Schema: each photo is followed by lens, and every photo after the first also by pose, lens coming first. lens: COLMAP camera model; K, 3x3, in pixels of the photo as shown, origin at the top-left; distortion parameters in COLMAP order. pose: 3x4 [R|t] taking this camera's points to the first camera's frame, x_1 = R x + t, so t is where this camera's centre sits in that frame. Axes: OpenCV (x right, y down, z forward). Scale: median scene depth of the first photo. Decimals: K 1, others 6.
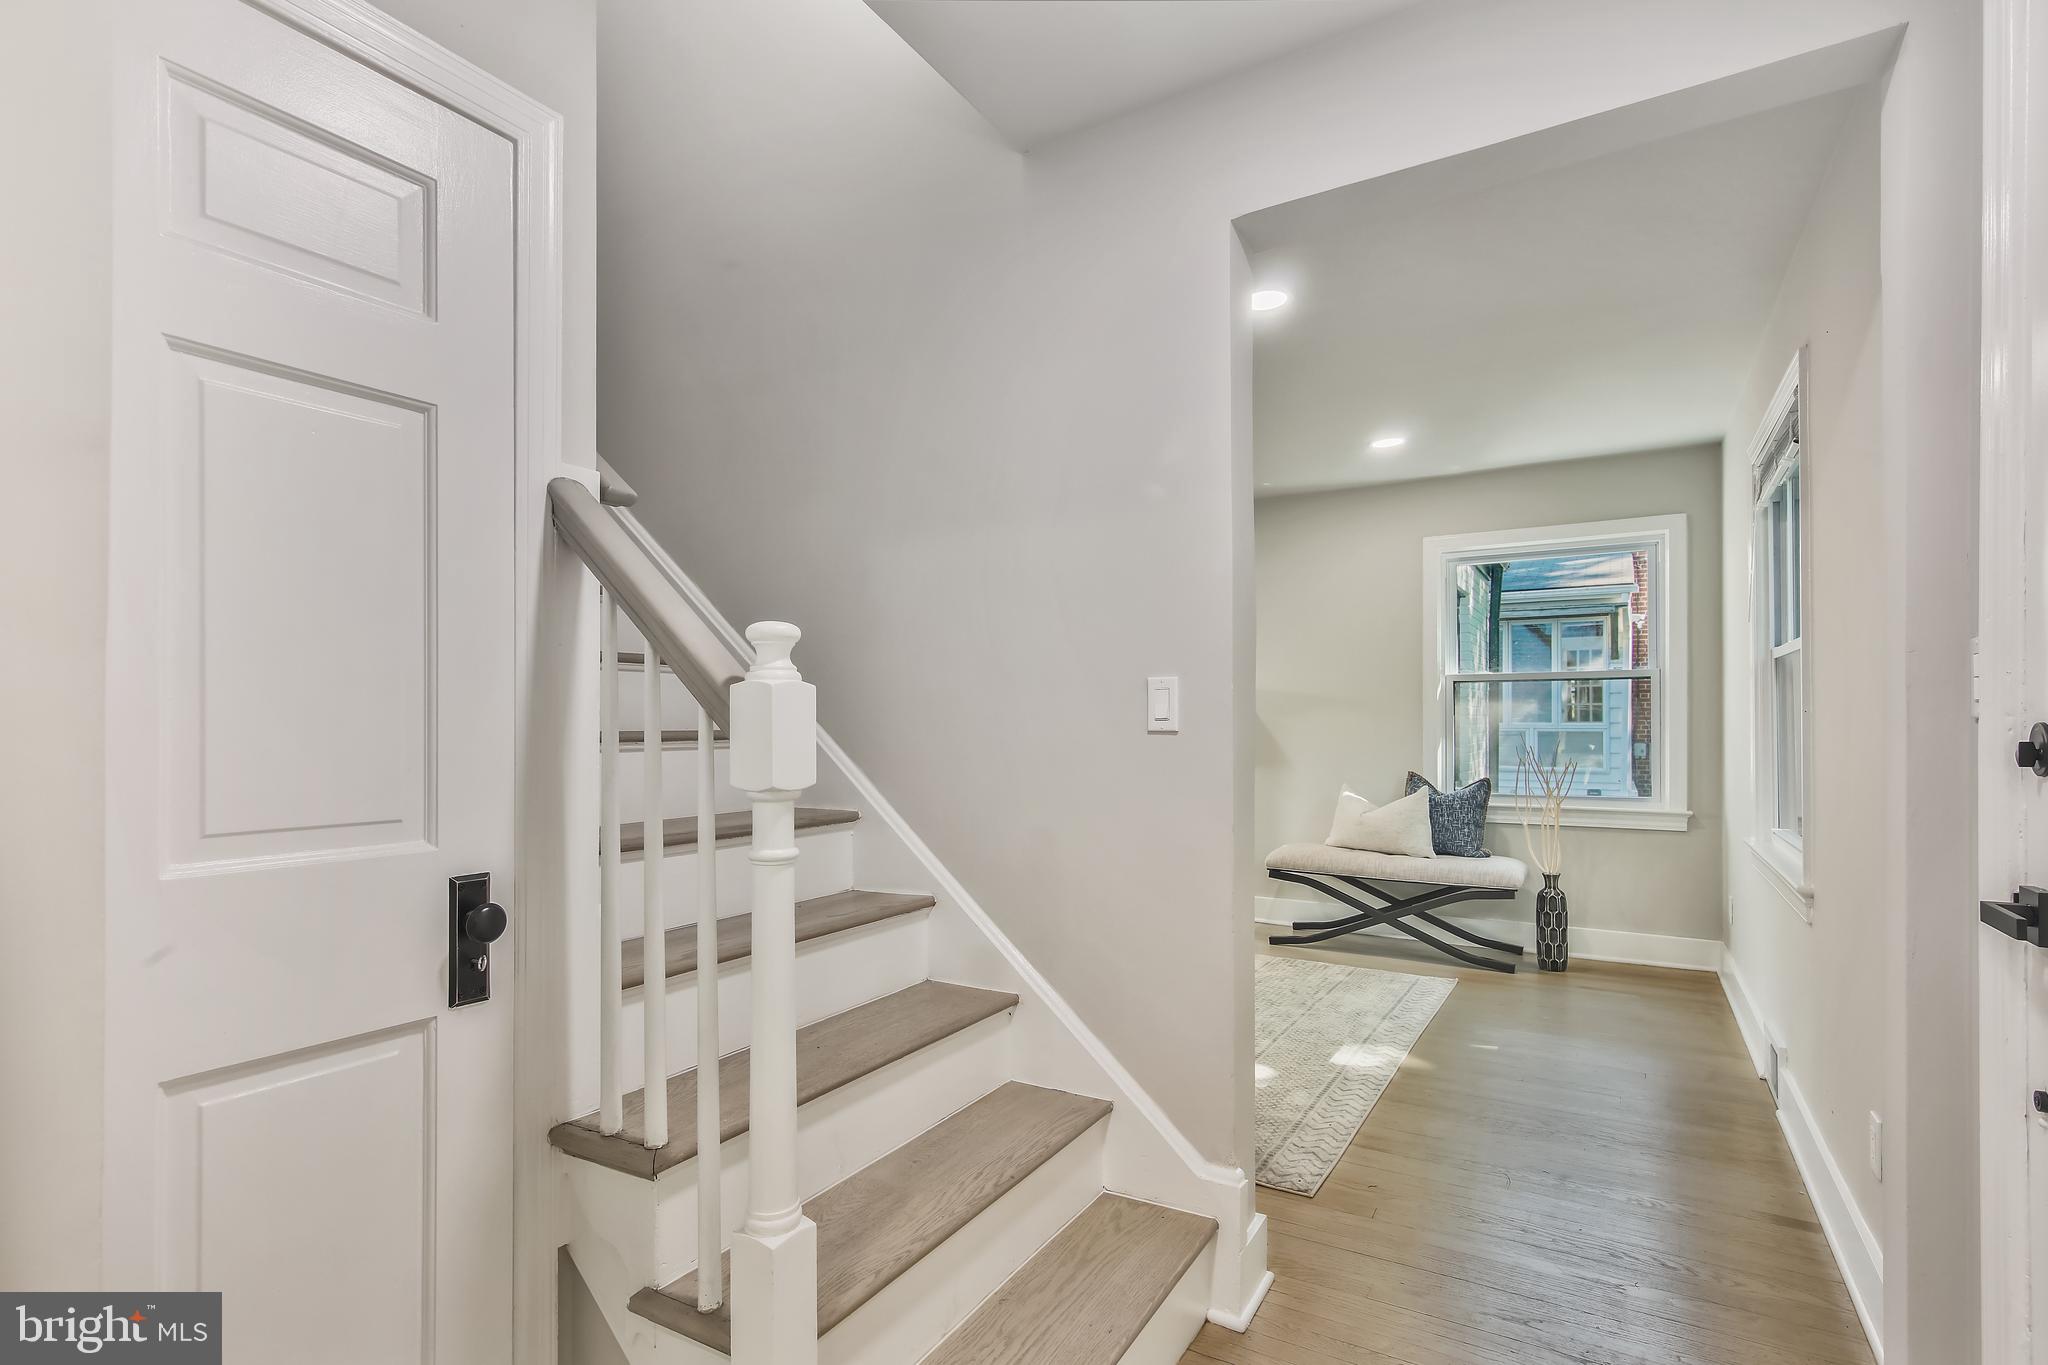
lens RADIAL K [[1019.7, 0, 1013.7], [0, 1019.7, 697.5], [0, 0, 1]] dist [-0.016825, -0.000225]
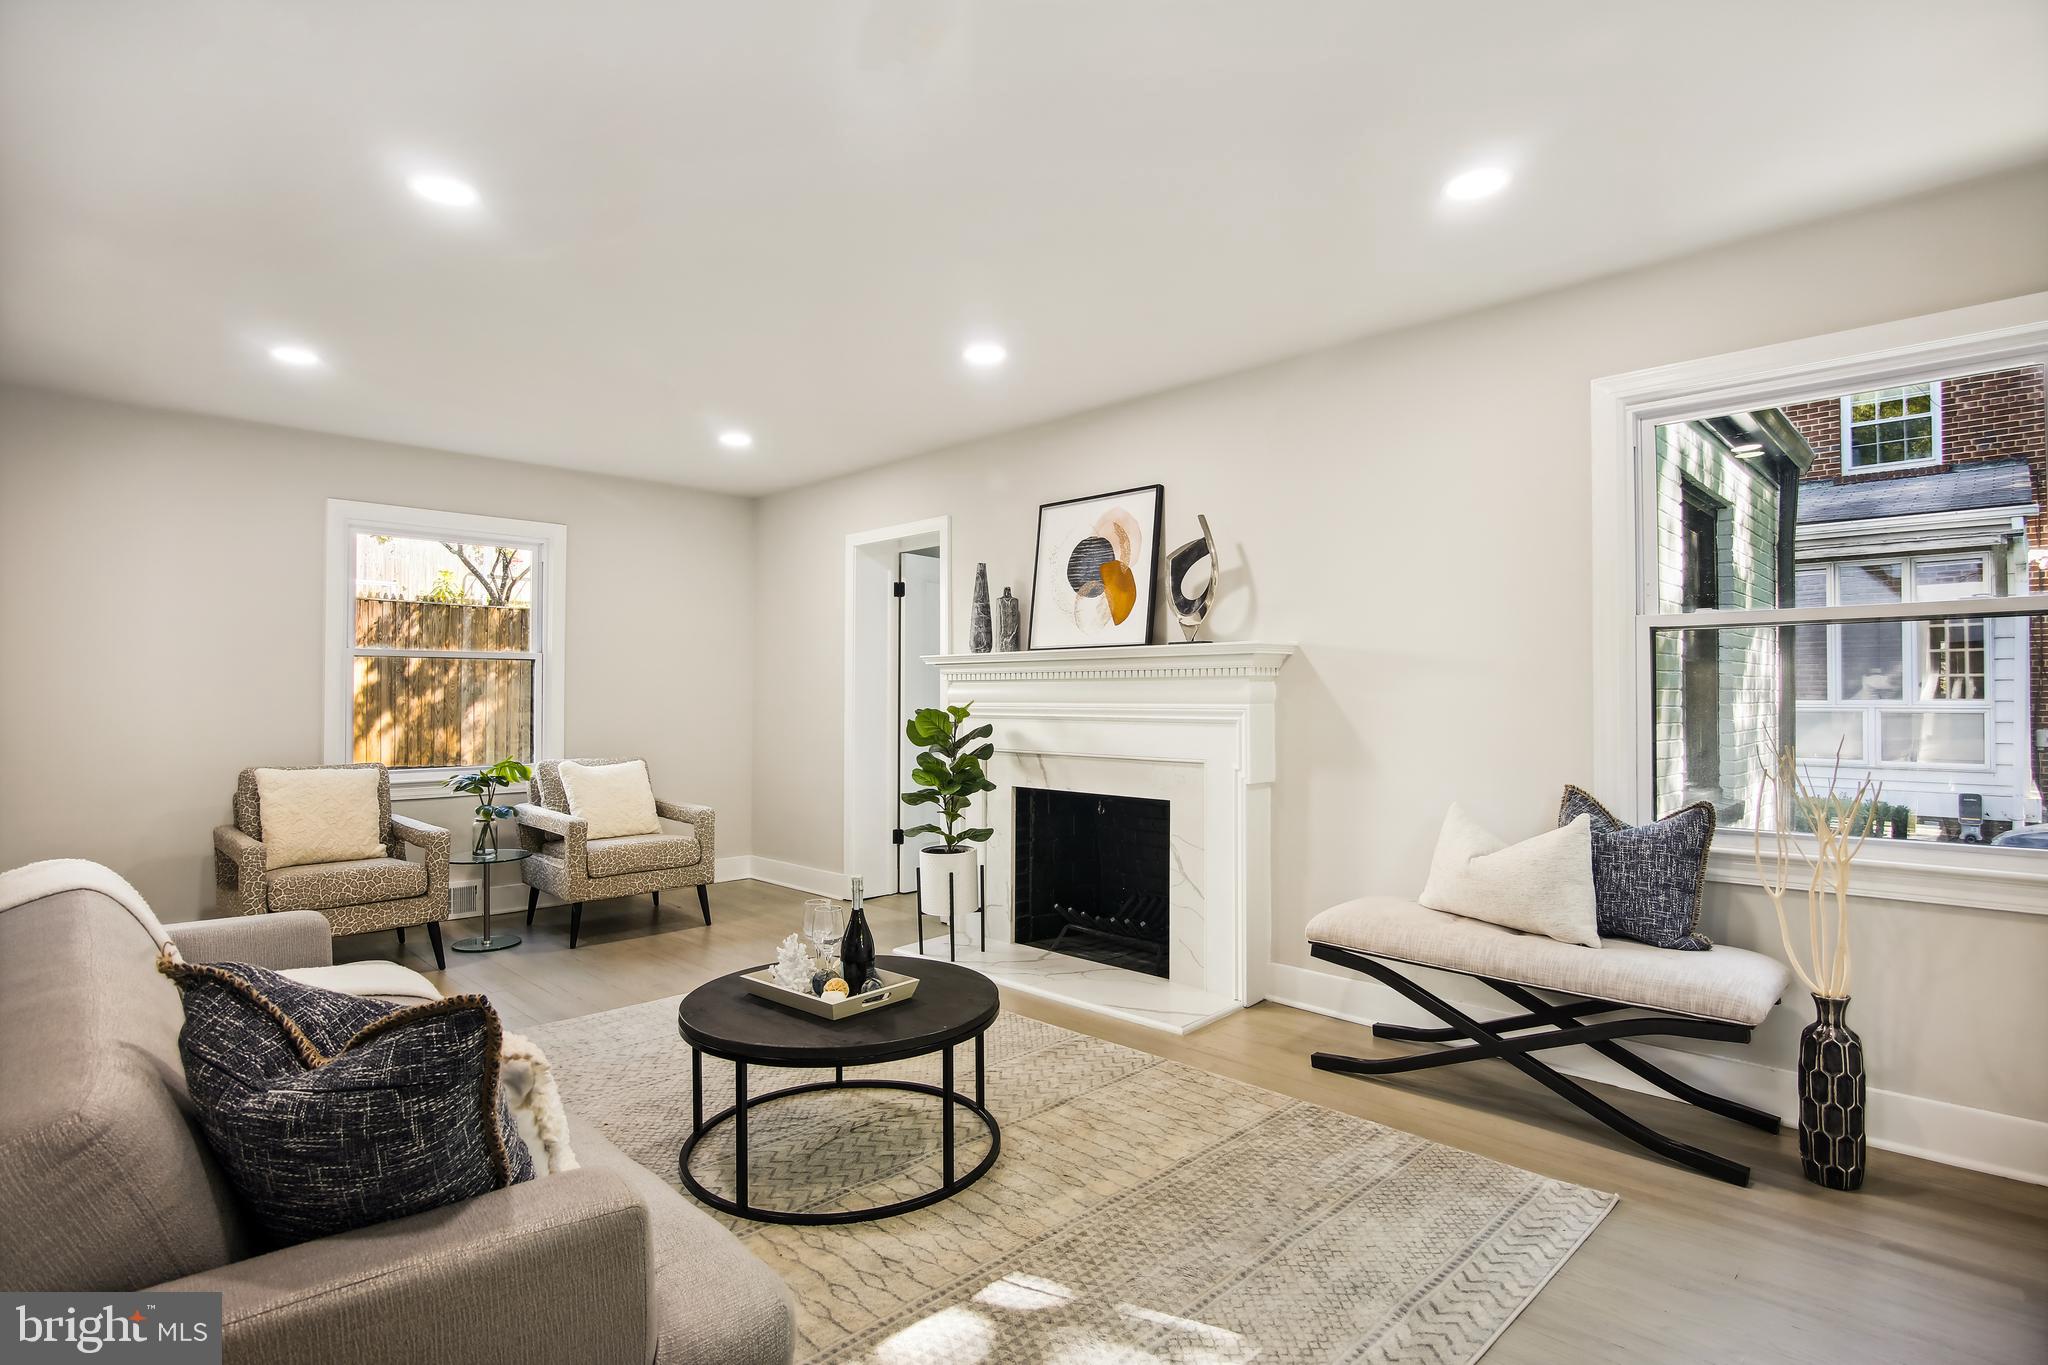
lens RADIAL K [[1019.7, 0, 1059.5], [0, 1019.7, 684.8], [0, 0, 1]] dist [-0.016825, -0.000225]
pose [[0.974794, -0.003923, -0.223074, 0.252026], [0.005897, 0.999949, 0.008181, 0.010061], [0.223031, -0.009290, 0.974767, 0.399194]]
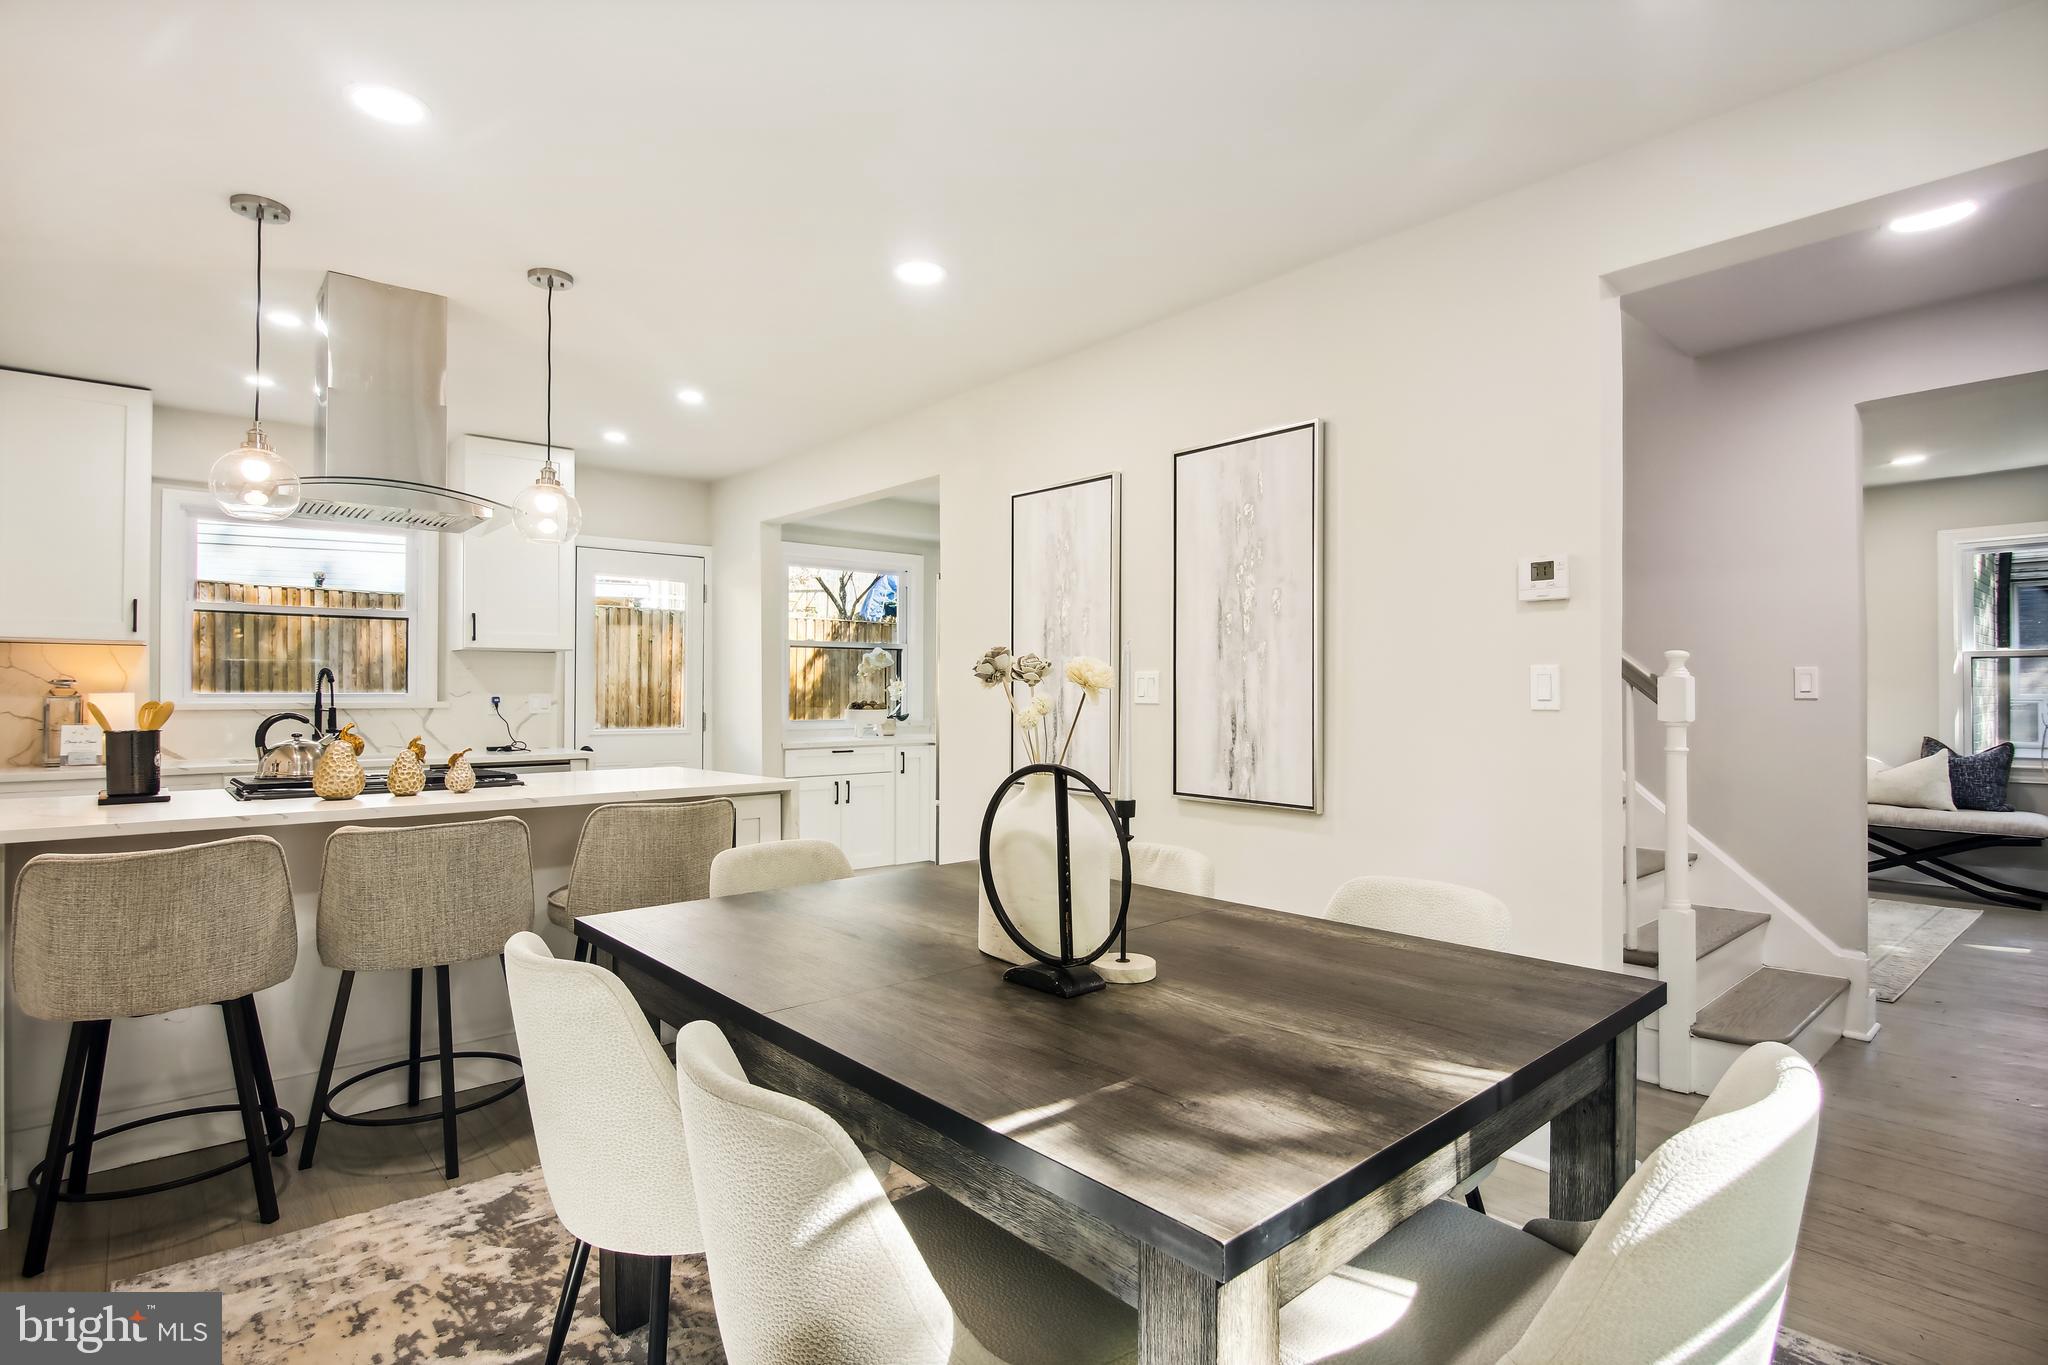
lens RADIAL K [[1019.7, 0, 1035.4], [0, 1019.7, 672.5], [0, 0, 1]] dist [-0.016825, -0.000225]
pose [[0.952916, -0.001729, -0.303229, -0.234163], [-0.000472, 0.999974, -0.007187, 0.009575], [0.303234, 0.006992, 0.952890, -0.402842]]
